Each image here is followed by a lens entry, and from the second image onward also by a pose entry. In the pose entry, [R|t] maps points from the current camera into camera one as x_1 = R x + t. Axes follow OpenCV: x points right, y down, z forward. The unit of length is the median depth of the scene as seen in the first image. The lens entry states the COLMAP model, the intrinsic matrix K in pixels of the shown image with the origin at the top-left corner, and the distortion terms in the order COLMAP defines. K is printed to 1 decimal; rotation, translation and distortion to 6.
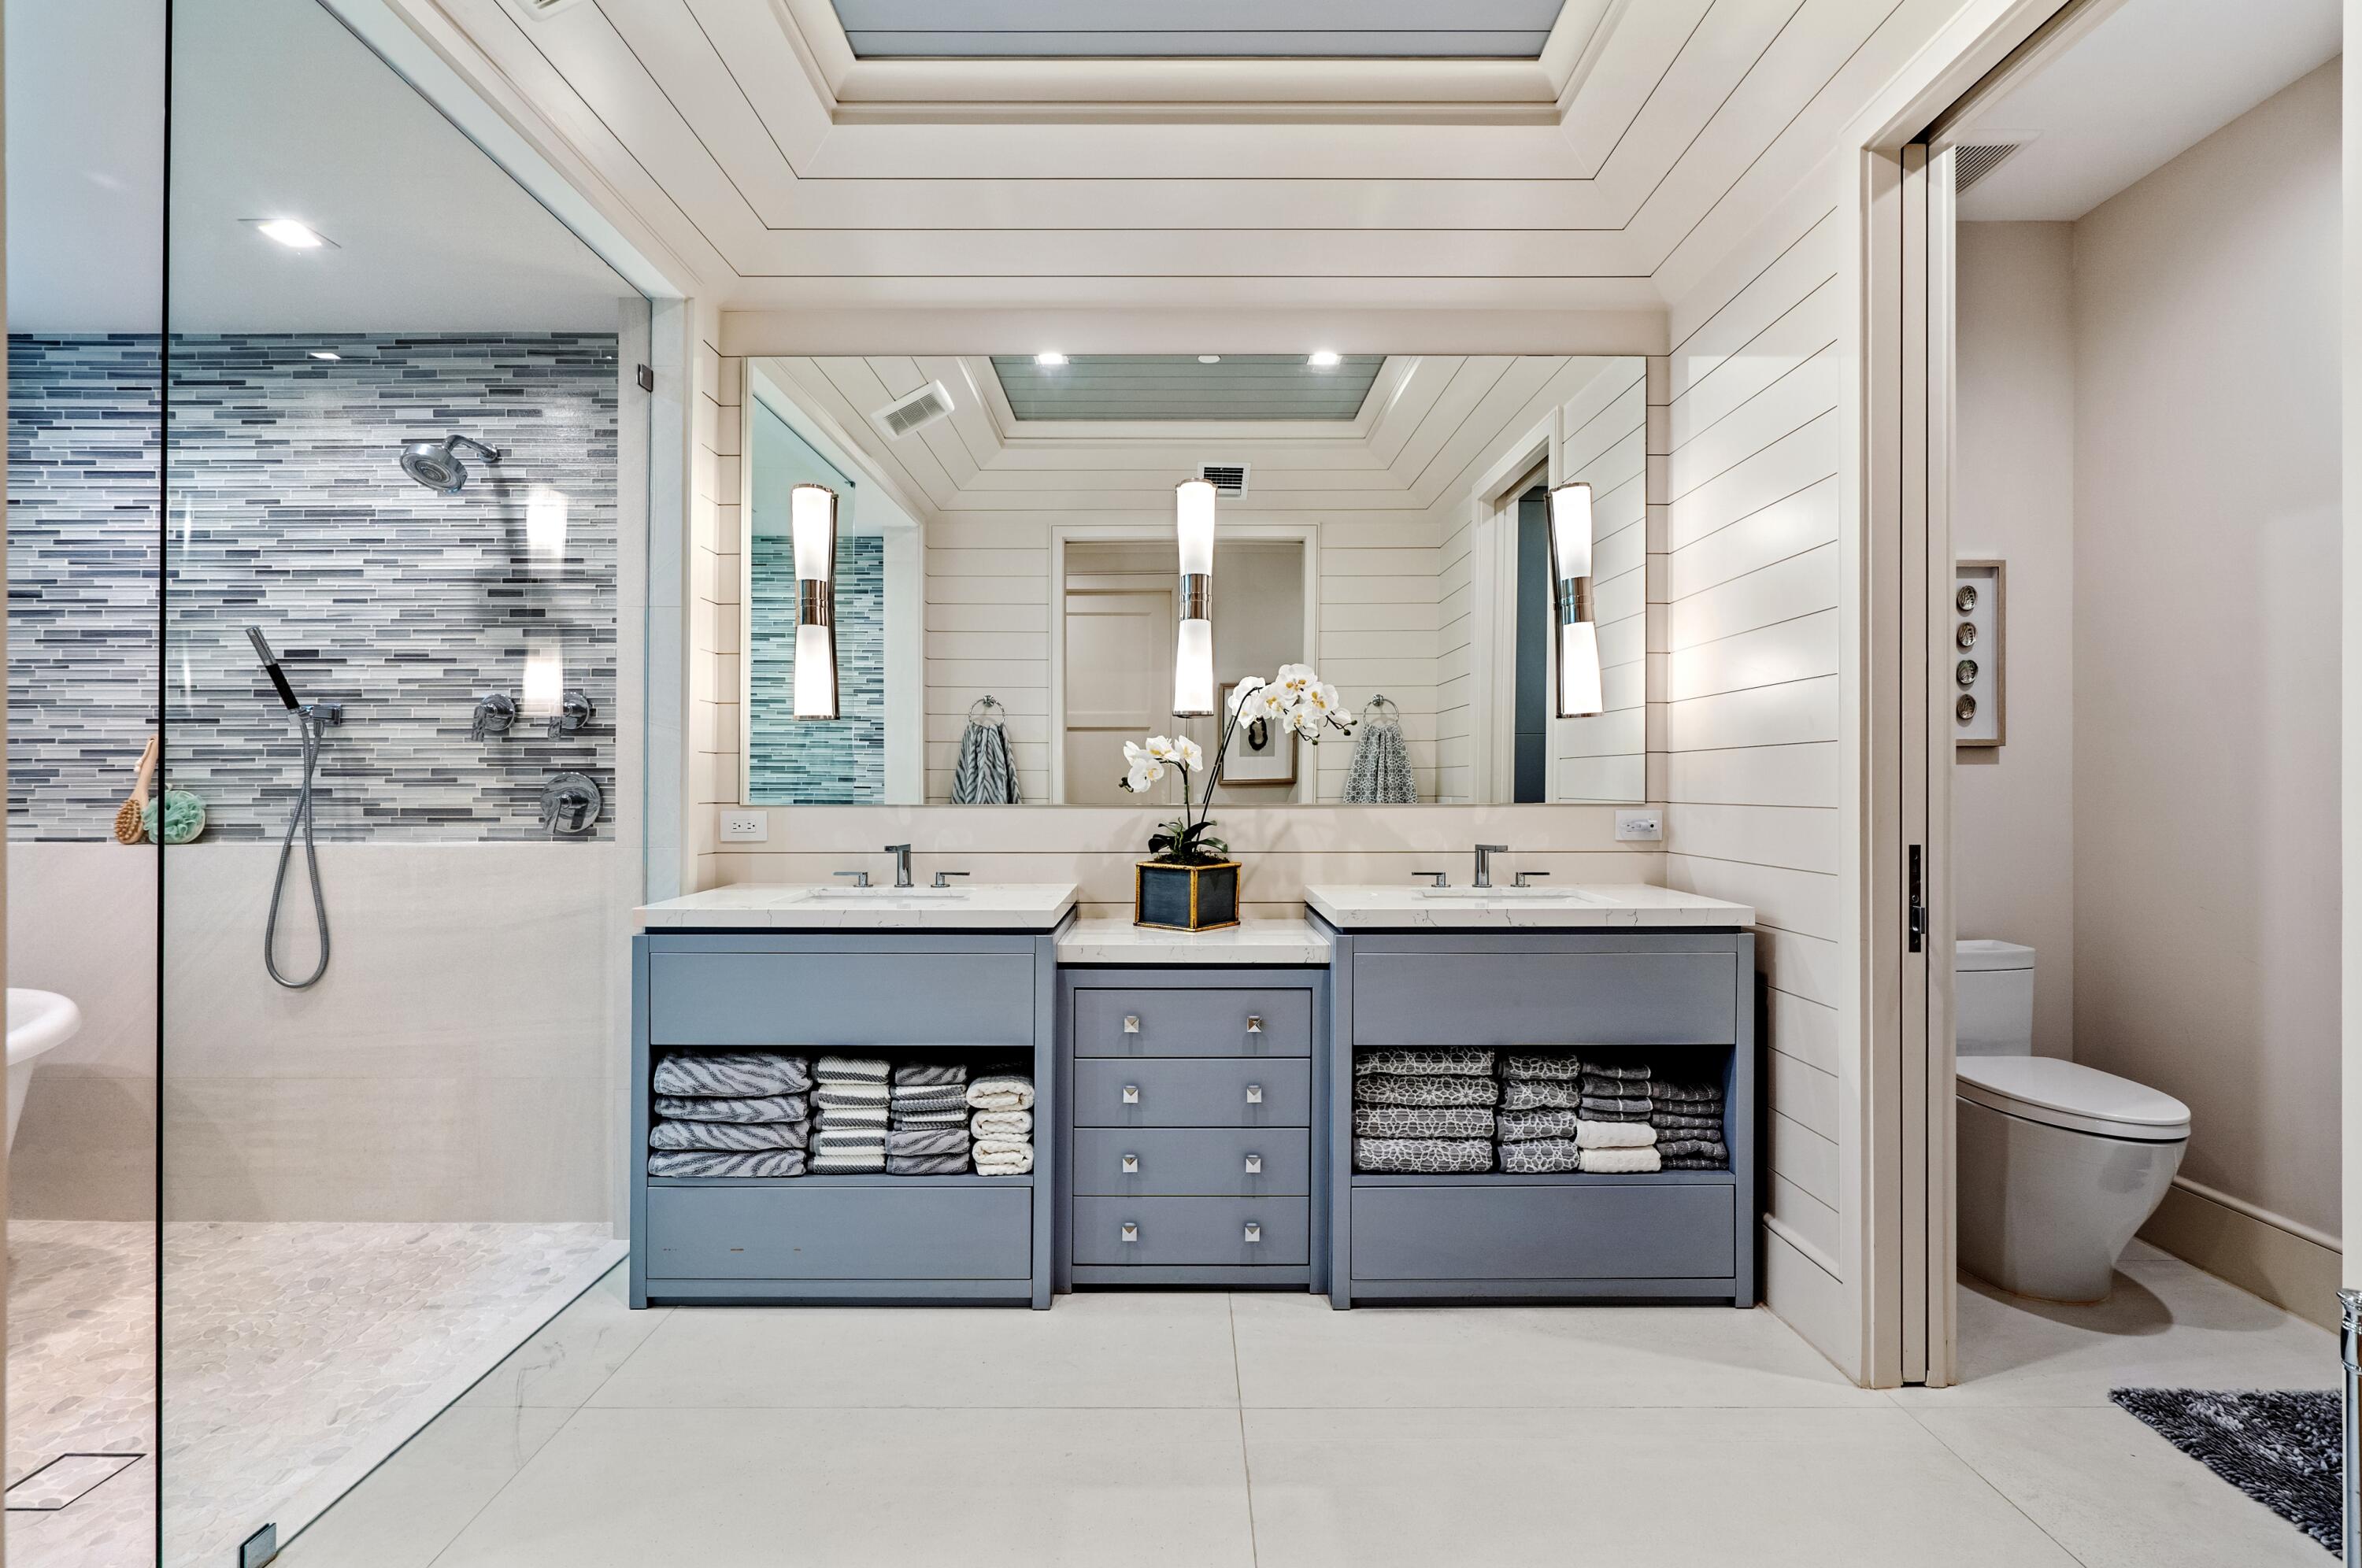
lens RADIAL K [[1094.9, 0, 1169.5], [0, 1094.9, 782.9], [0, 0, 1]] dist [-0.011062, 0.003394]
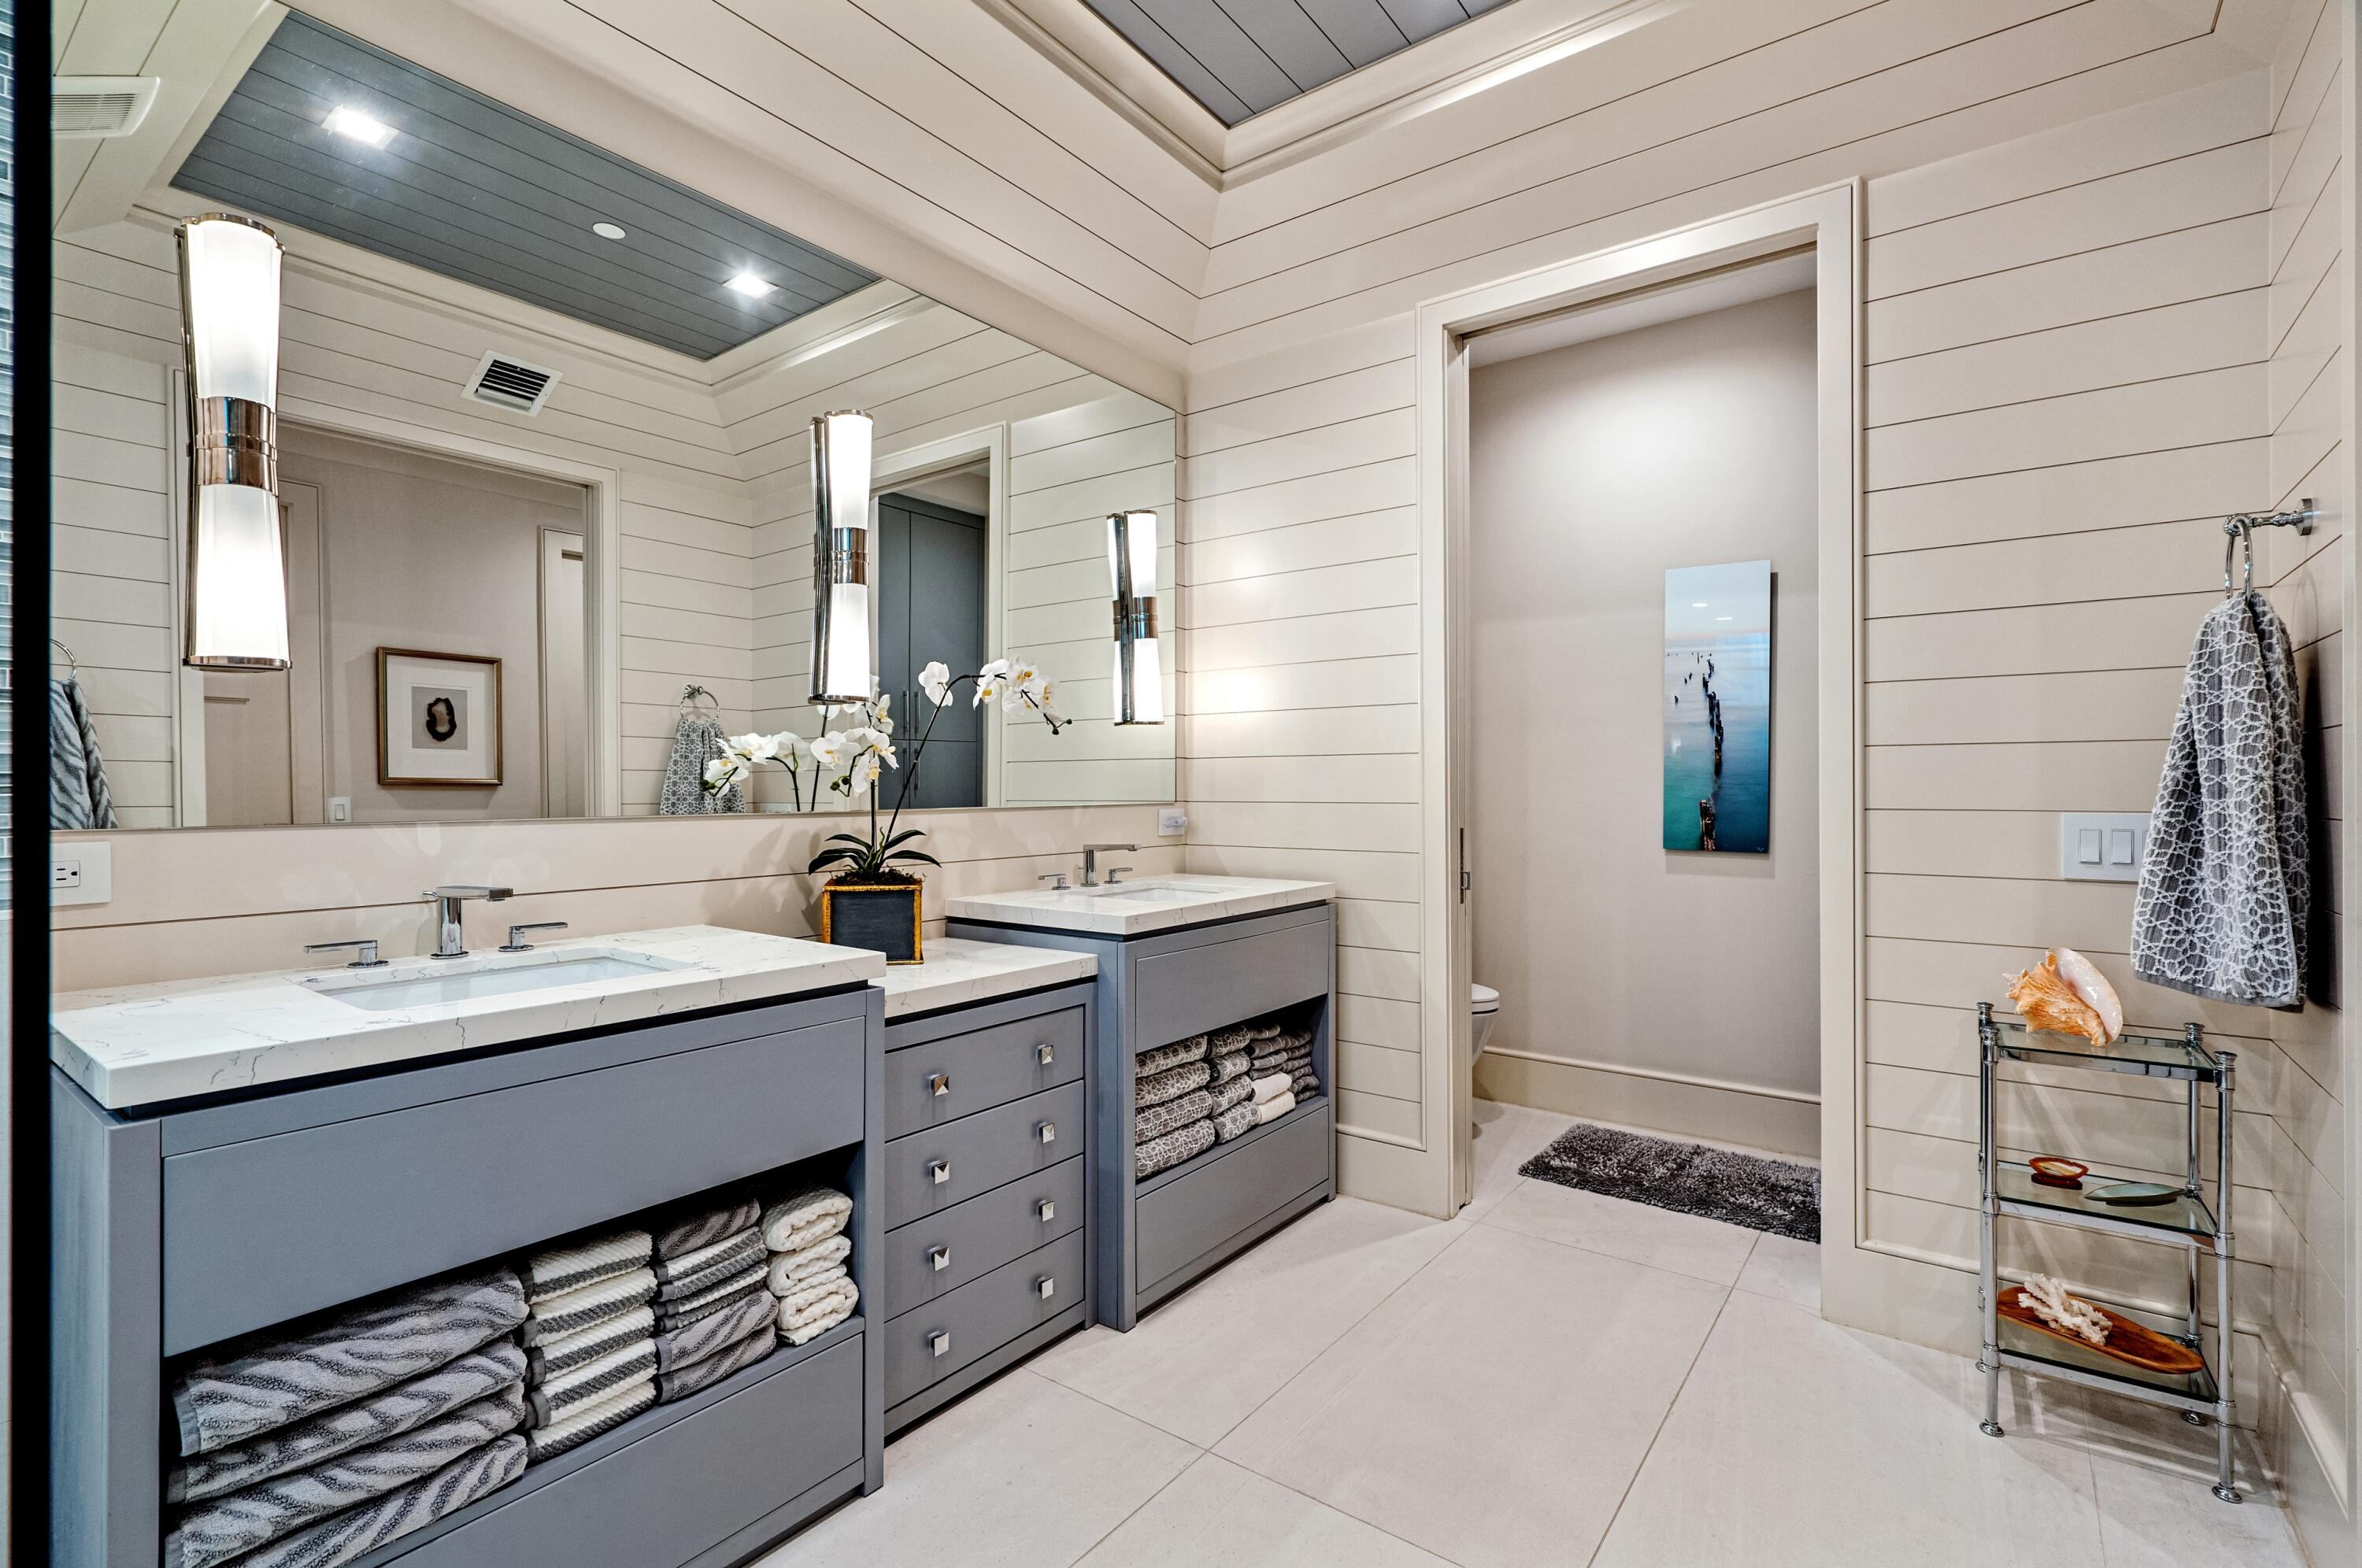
lens RADIAL K [[1094.9, 0, 1174.6], [0, 1094.9, 789.4], [0, 0, 1]] dist [-0.011062, 0.003394]
pose [[0.589624, -0.003156, 0.807672, -0.591406], [-0.001221, 0.999988, 0.004799, -0.000919], [-0.807677, -0.003816, 0.589613, 0.391903]]
